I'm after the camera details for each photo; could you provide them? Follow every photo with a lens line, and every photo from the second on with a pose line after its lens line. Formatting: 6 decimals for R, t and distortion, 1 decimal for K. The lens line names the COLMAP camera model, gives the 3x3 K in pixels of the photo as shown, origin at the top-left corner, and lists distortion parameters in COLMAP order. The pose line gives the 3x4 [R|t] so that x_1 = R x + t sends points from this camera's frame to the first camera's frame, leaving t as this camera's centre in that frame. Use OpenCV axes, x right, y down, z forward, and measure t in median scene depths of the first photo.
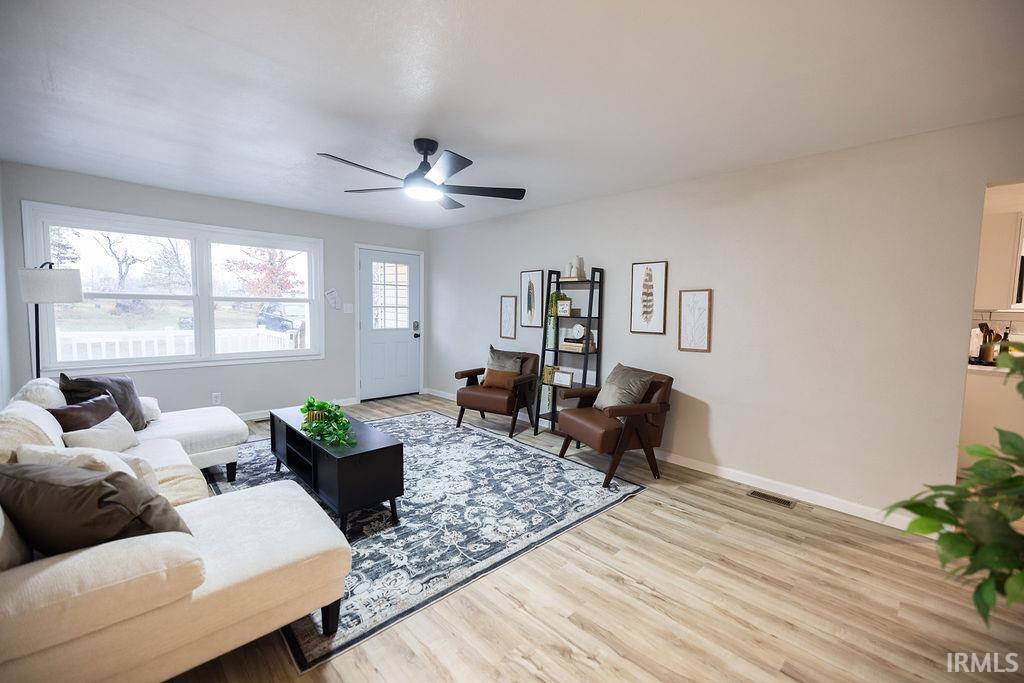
lens RADIAL K [[435.6, 0, 506.9], [0, 435.6, 339.2], [0, 0, 1]] dist [-0.000271, 0.000101]
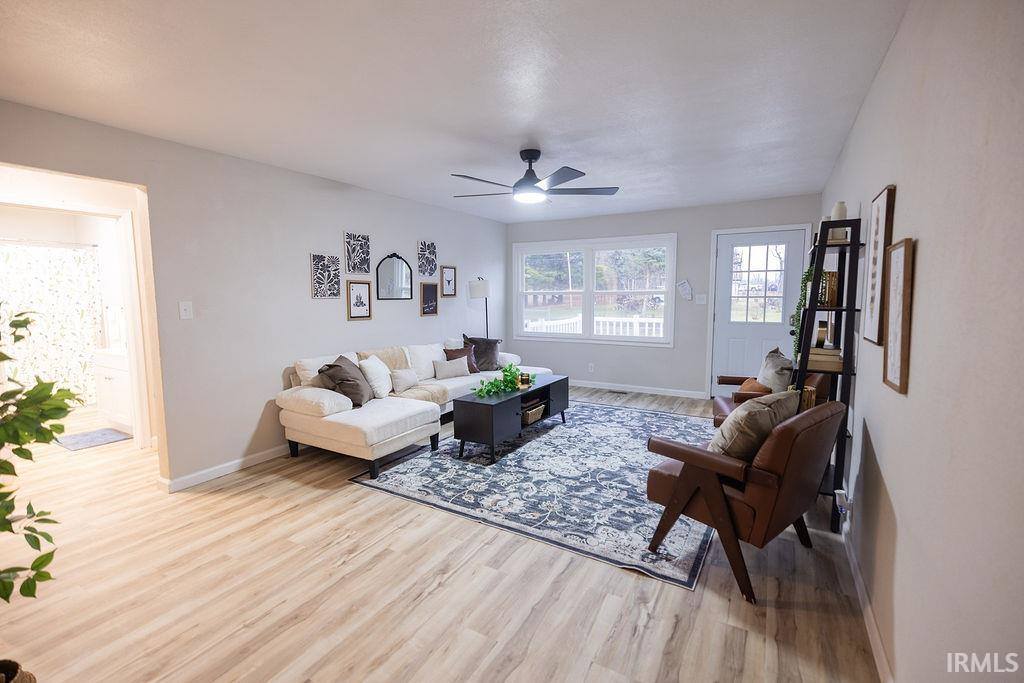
lens RADIAL K [[435.6, 0, 506.9], [0, 435.6, 339.2], [0, 0, 1]] dist [-0.000271, 0.000101]
pose [[0.266782, 0.075974, -0.960758, 0.913613], [-0.062336, 0.996161, 0.061464, -0.028616], [0.961739, 0.043492, 0.270494, 0.648902]]
